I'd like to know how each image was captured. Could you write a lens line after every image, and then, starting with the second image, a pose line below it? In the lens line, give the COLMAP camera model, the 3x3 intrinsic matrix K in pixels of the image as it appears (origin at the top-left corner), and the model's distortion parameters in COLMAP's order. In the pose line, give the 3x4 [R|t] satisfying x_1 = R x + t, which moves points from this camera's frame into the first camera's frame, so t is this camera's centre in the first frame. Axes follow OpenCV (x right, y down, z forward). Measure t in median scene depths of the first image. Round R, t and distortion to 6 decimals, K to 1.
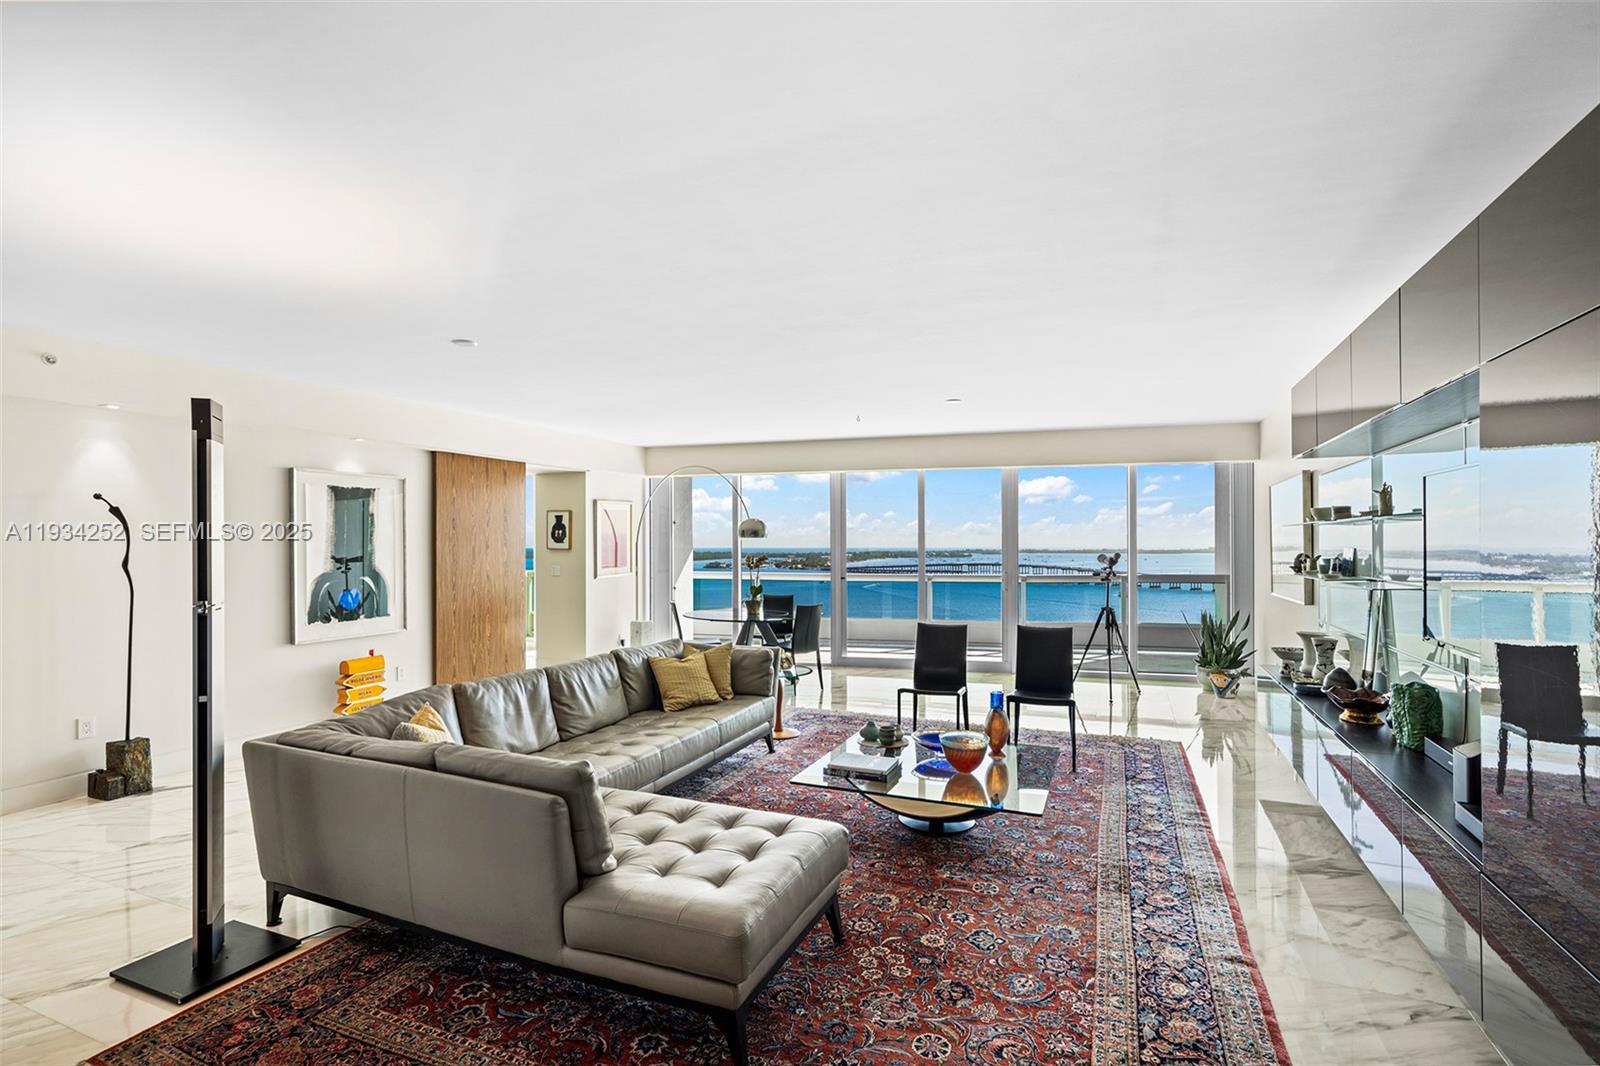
lens RADIAL K [[764.9, 0, 800.0], [0, 764.9, 533.0], [0, 0, 1]] dist [0.000931, 0.000196]
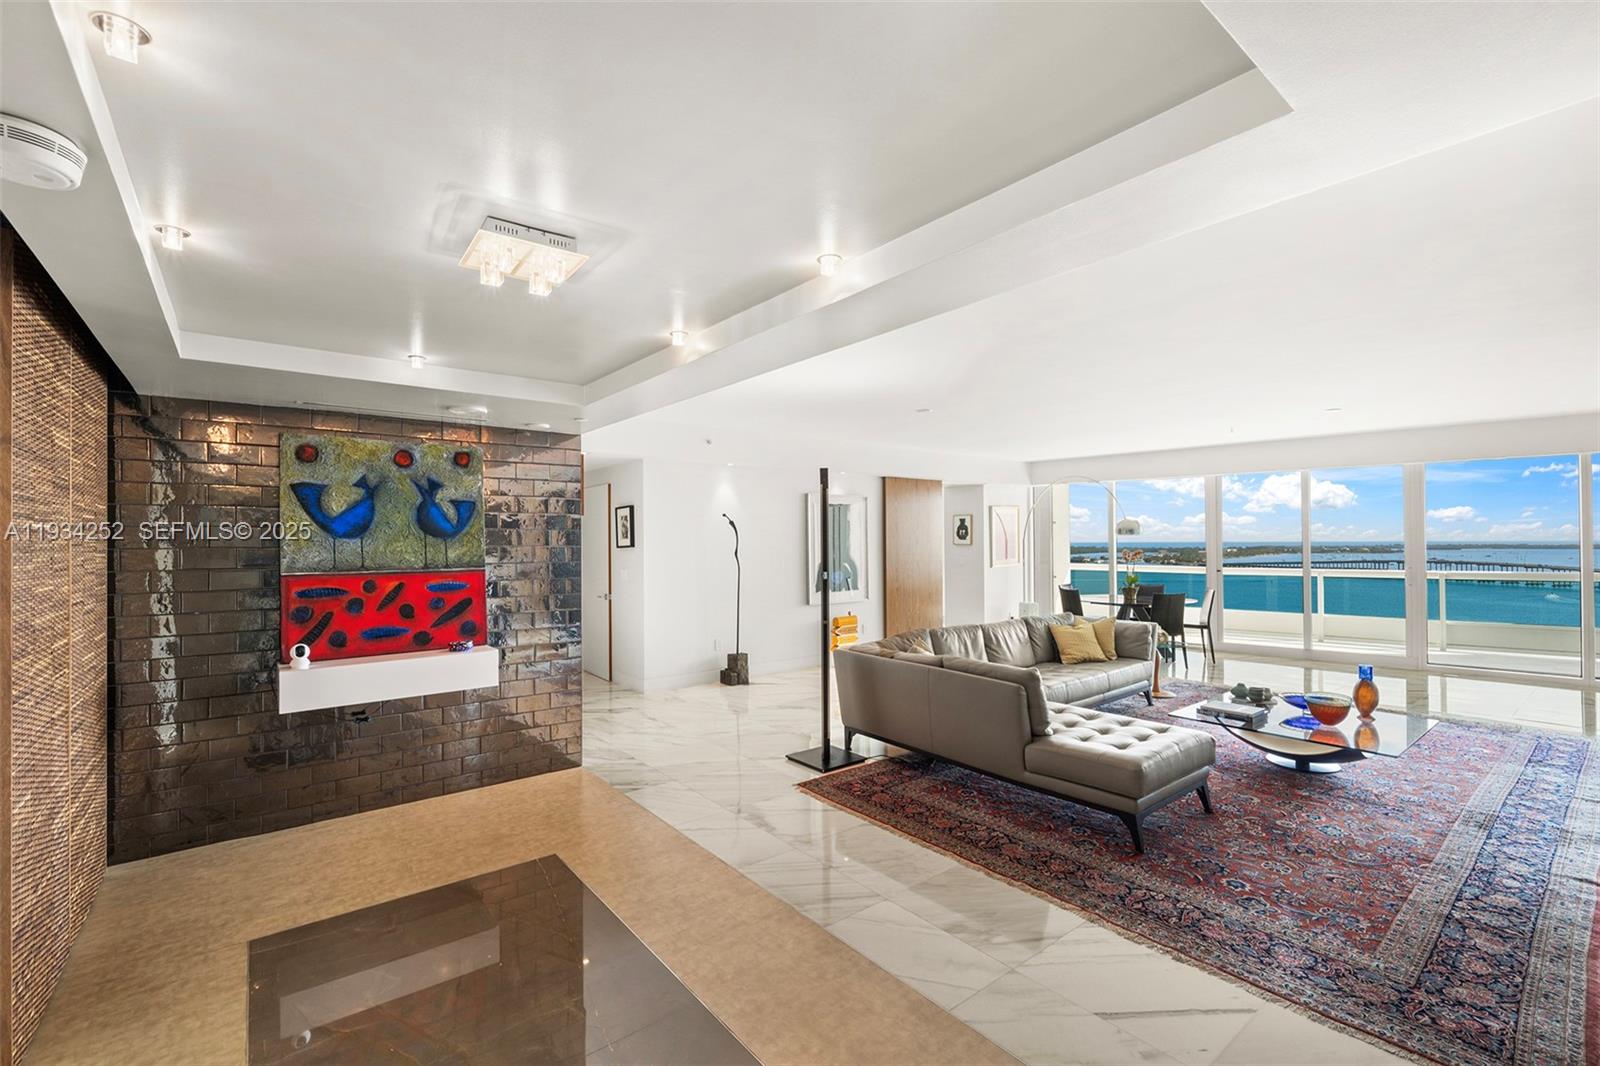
lens RADIAL K [[697.3, 0, 789.0], [0, 697.3, 534.5], [0, 0, 1]] dist [0.000527, 0.000234]
pose [[0.876235, -0.006793, -0.481836, -0.003562], [0.010467, 0.999933, 0.004938, -0.008889], [0.481770, -0.009370, 0.876247, -0.339957]]
